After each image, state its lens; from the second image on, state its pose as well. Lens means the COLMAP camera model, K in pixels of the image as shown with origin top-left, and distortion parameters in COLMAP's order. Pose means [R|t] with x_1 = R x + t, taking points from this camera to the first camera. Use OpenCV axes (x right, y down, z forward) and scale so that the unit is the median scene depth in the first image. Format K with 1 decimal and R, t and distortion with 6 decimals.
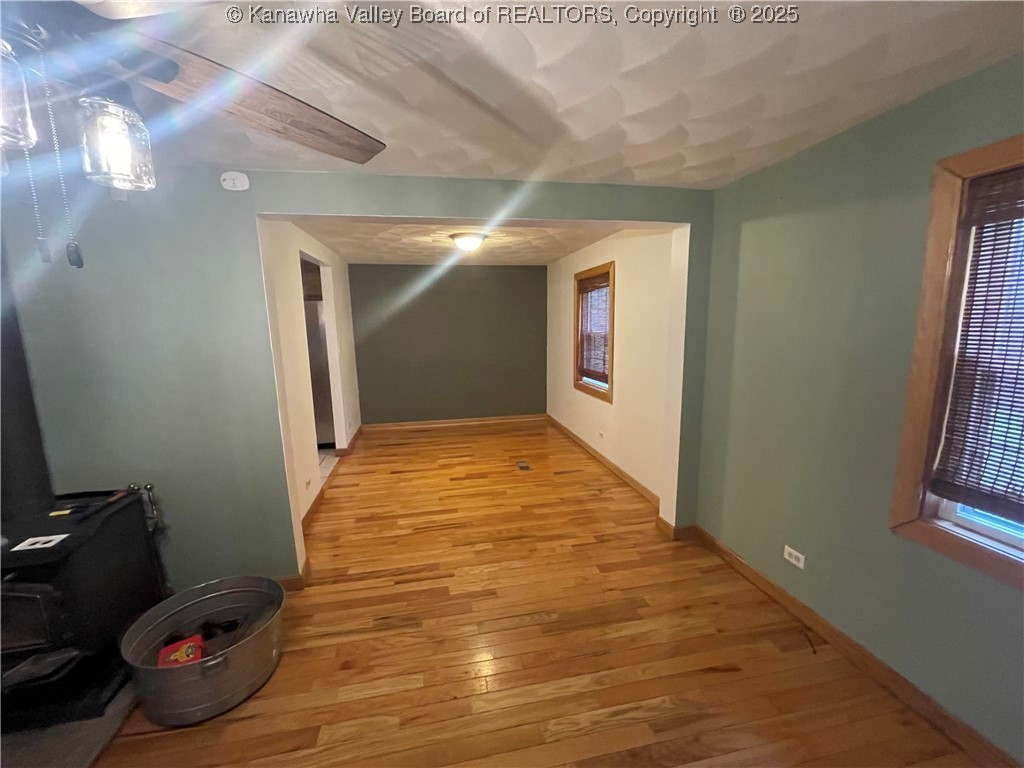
lens RADIAL K [[417.9, 0, 506.8], [0, 417.9, 387.6], [0, 0, 1]] dist [-0.000789, 0.000289]
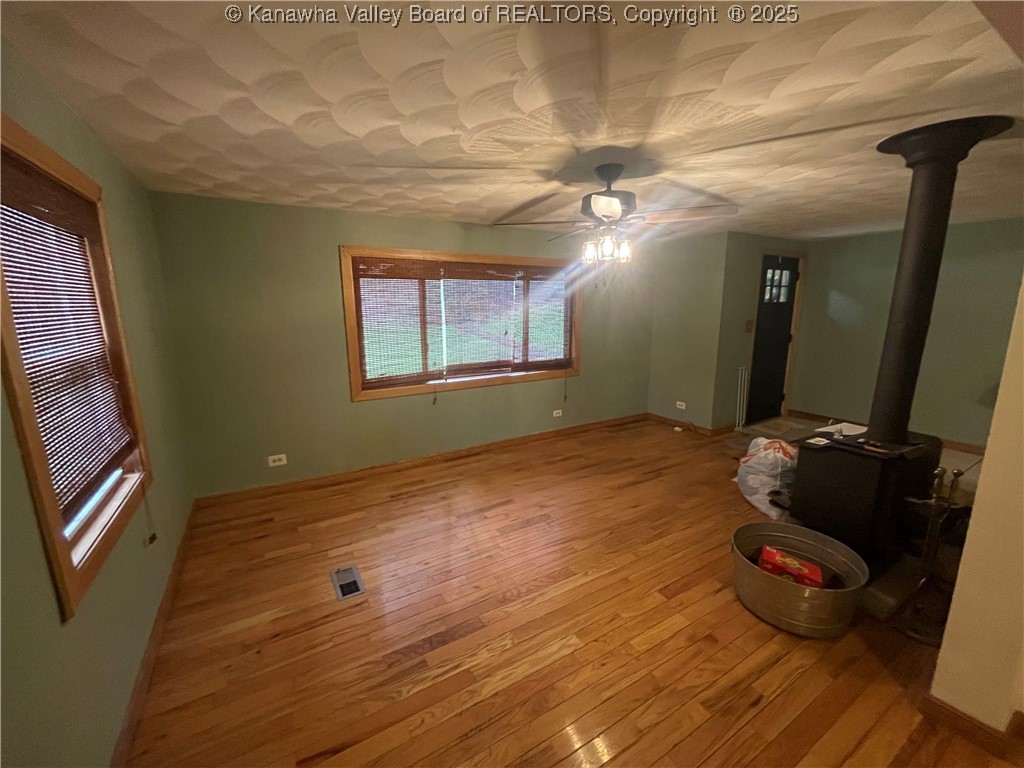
lens RADIAL K [[417.9, 0, 506.8], [0, 417.9, 387.6], [0, 0, 1]] dist [-0.000789, 0.000289]
pose [[-0.942744, 0.088923, -0.321445, 0.395874], [-0.029042, 0.938253, 0.344728, -0.272912], [0.332251, 0.334325, -0.881950, 1.654158]]
